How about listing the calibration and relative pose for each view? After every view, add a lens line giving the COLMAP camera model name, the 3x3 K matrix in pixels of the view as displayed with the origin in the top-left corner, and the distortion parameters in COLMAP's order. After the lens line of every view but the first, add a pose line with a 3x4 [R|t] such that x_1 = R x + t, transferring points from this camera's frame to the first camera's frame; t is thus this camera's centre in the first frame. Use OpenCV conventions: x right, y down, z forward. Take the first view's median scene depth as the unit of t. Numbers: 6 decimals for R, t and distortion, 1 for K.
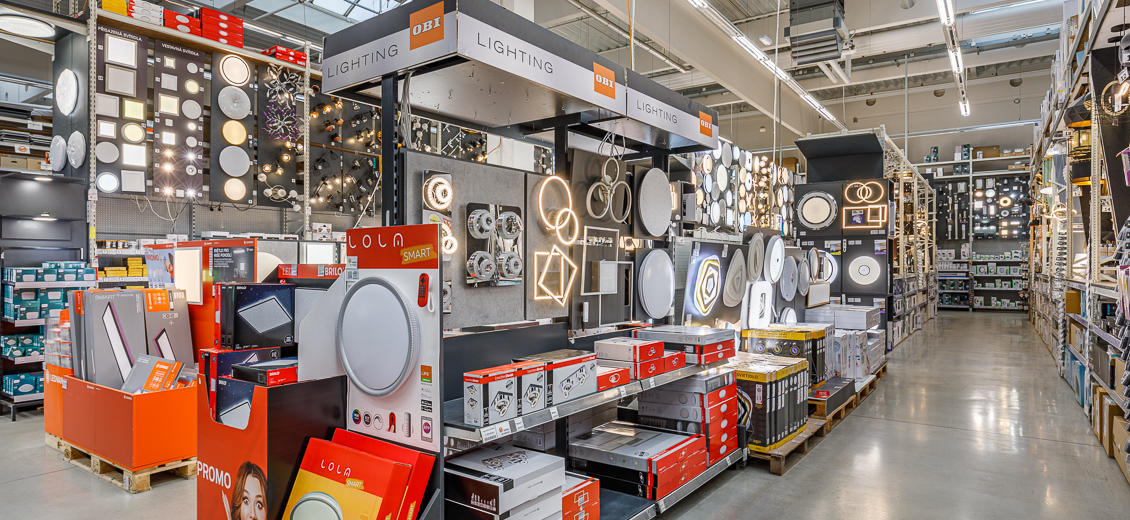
lens RADIAL K [[614.1, 0, 564.1], [0, 614.1, 261.7], [0, 0, 1]] dist [-0.001027, -0.000459]
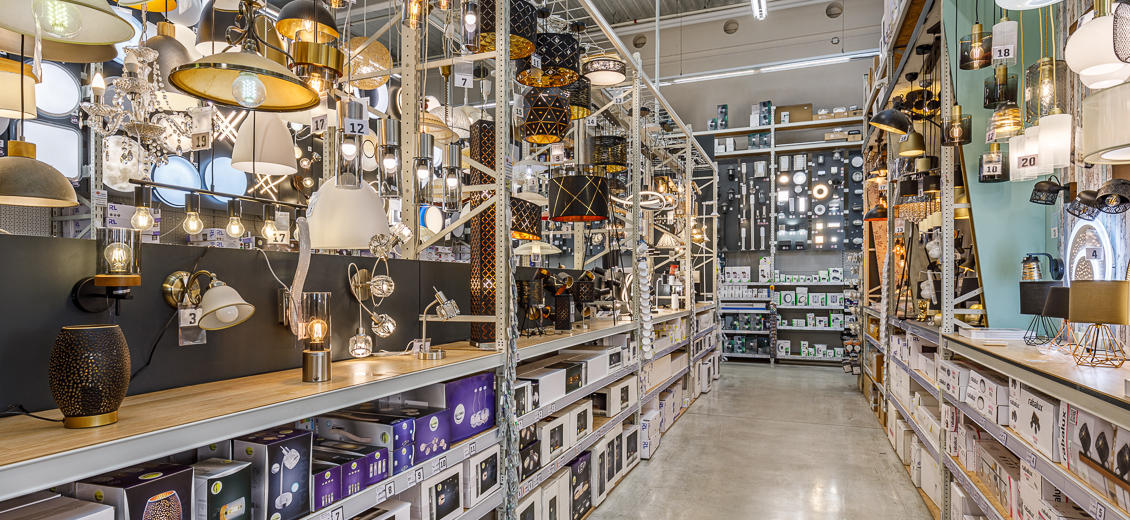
lens RADIAL K [[614.1, 0, 559.7], [0, 614.1, 284.4], [0, 0, 1]] dist [-0.001027, -0.000459]
pose [[0.973332, -0.003445, 0.229375, 0.305213], [0.002101, 0.999979, 0.006104, -0.005626], [-0.229391, -0.005459, 0.973319, 0.435752]]
